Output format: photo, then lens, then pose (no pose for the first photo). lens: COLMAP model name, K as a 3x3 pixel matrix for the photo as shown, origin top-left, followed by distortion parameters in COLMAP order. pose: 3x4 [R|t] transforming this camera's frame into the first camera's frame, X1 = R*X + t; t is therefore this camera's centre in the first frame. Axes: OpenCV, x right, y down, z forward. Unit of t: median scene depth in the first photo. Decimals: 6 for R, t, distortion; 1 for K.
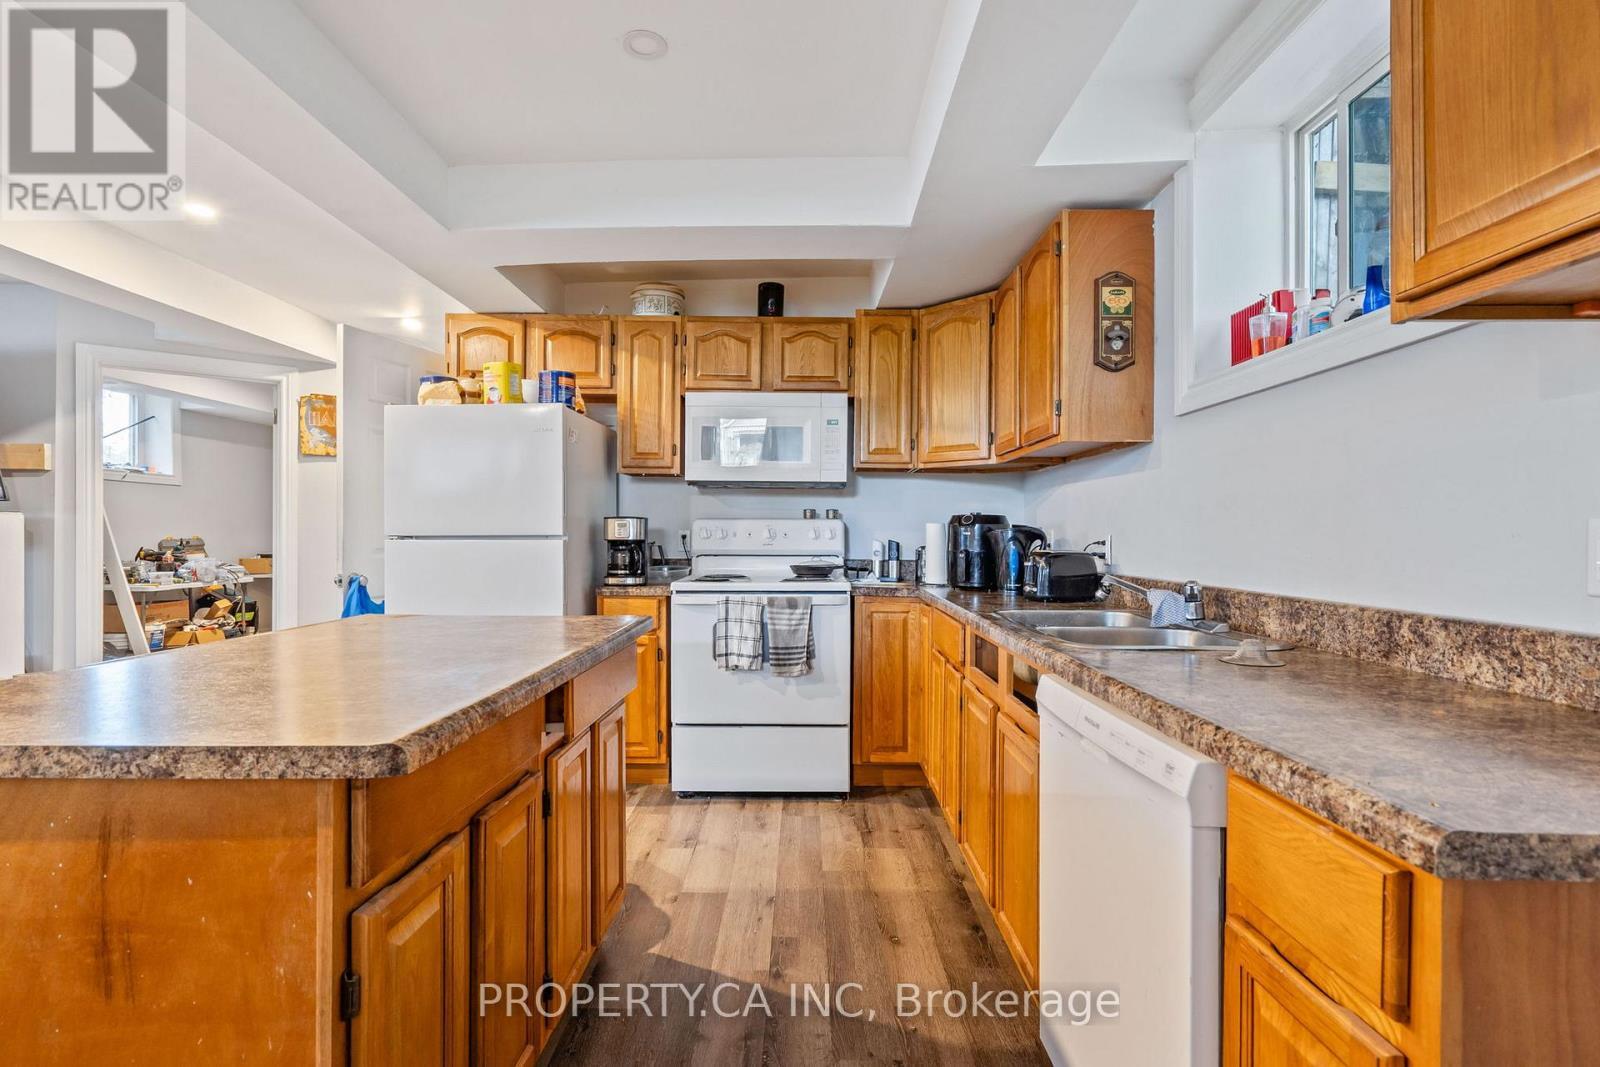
lens RADIAL K [[732.0, 0, 797.7], [0, 732.0, 534.8], [0, 0, 1]] dist [-0.007815, 0.002317]
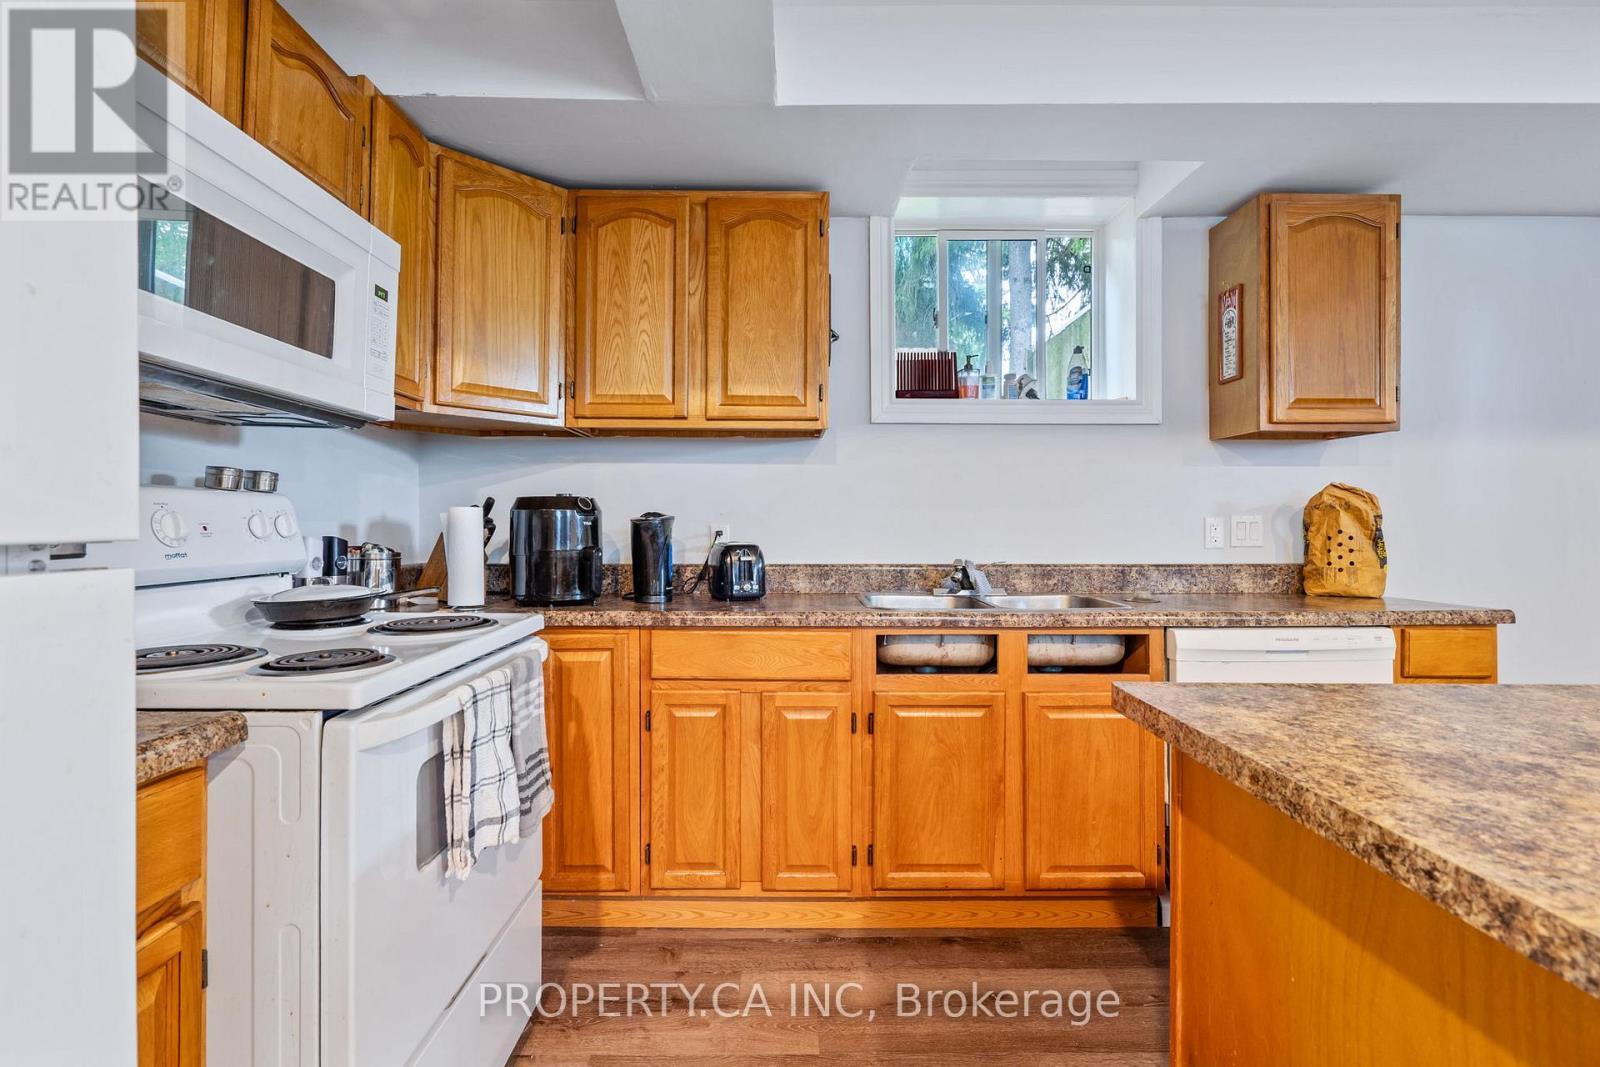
lens RADIAL K [[732.0, 0, 793.1], [0, 732.0, 521.4], [0, 0, 1]] dist [-0.007815, 0.002317]
pose [[0.008819, 0.000253, 0.999961, -0.794017], [0.001997, 0.999998, -0.000271, -0.005822], [-0.999959, 0.002000, 0.008818, 1.342656]]
